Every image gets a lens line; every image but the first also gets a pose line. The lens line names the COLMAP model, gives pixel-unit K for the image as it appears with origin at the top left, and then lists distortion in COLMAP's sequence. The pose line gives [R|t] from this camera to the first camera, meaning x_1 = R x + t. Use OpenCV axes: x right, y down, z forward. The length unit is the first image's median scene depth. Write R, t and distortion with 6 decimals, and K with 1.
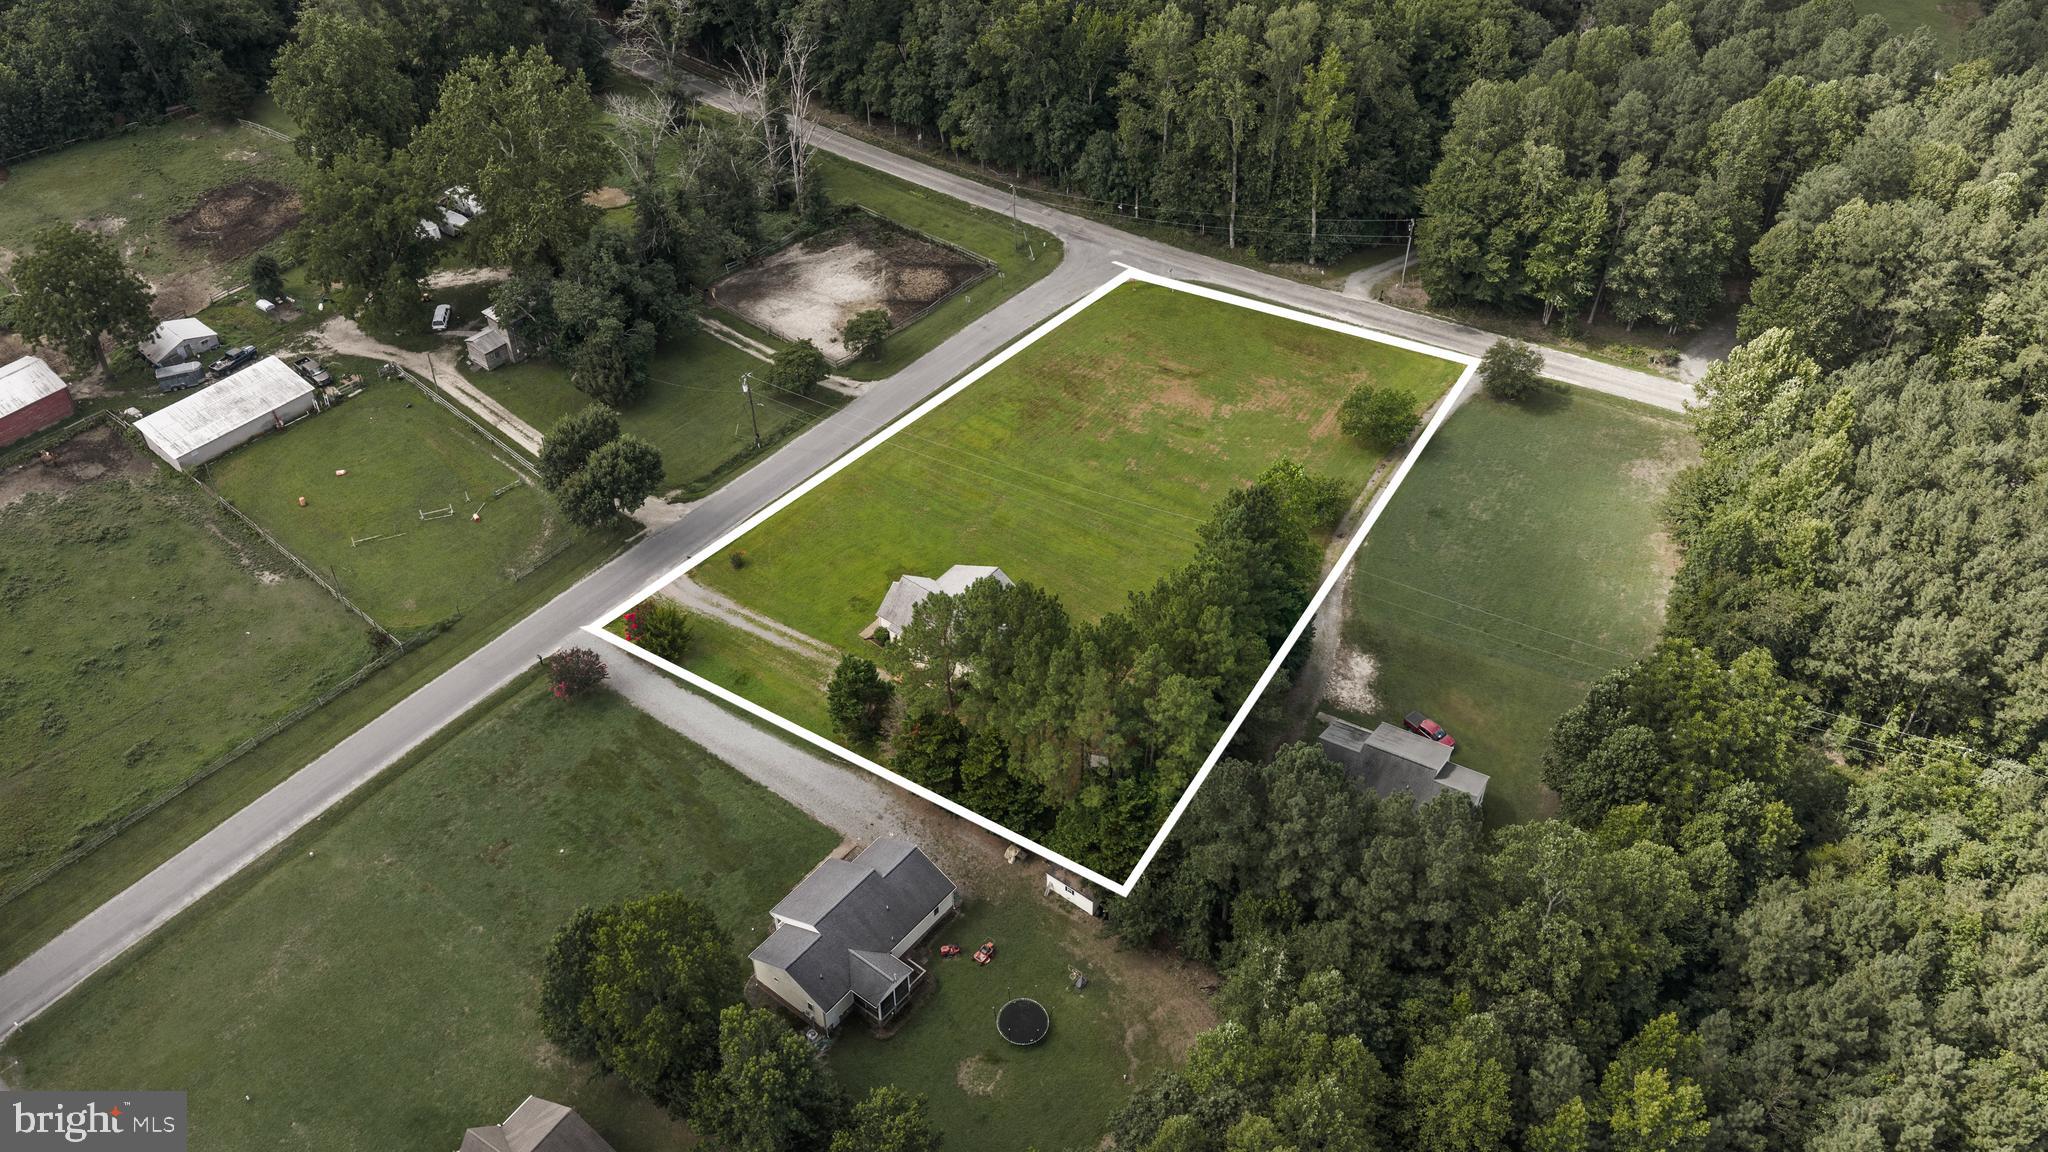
lens RADIAL K [[1761.1, 0, 1022.3], [0, 1761.1, 575.9], [0, 0, 1]] dist [-0.001037, -0.029324]
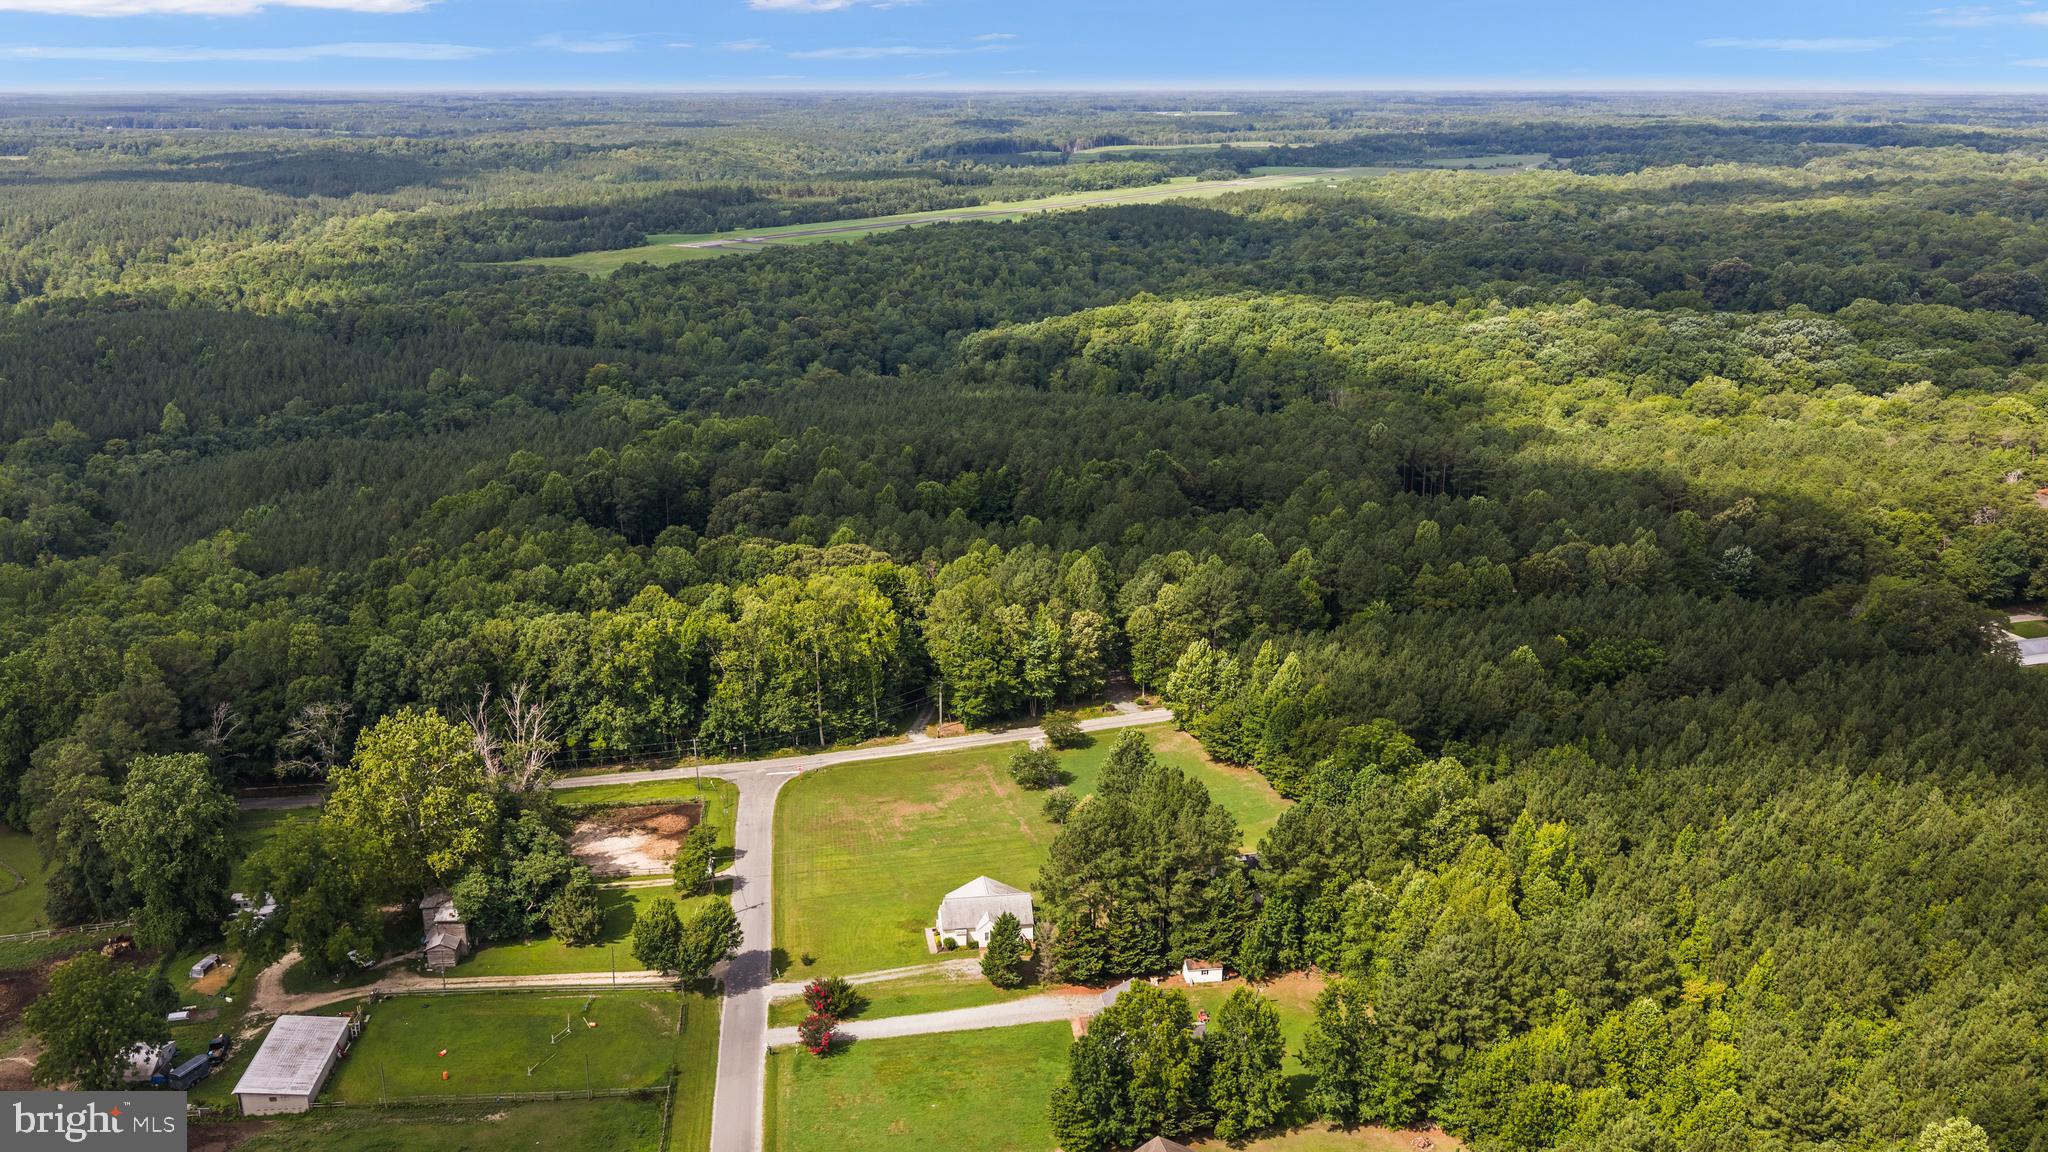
lens RADIAL K [[1761.1, 0, 1026.7], [0, 1761.1, 575.6], [0, 0, 1]] dist [-0.001037, -0.029324]
pose [[0.694781, -0.200652, 0.690665, -0.817899], [0.480270, 0.844253, -0.237860, 0.128951], [-0.535369, 0.496966, 0.682938, -0.135995]]
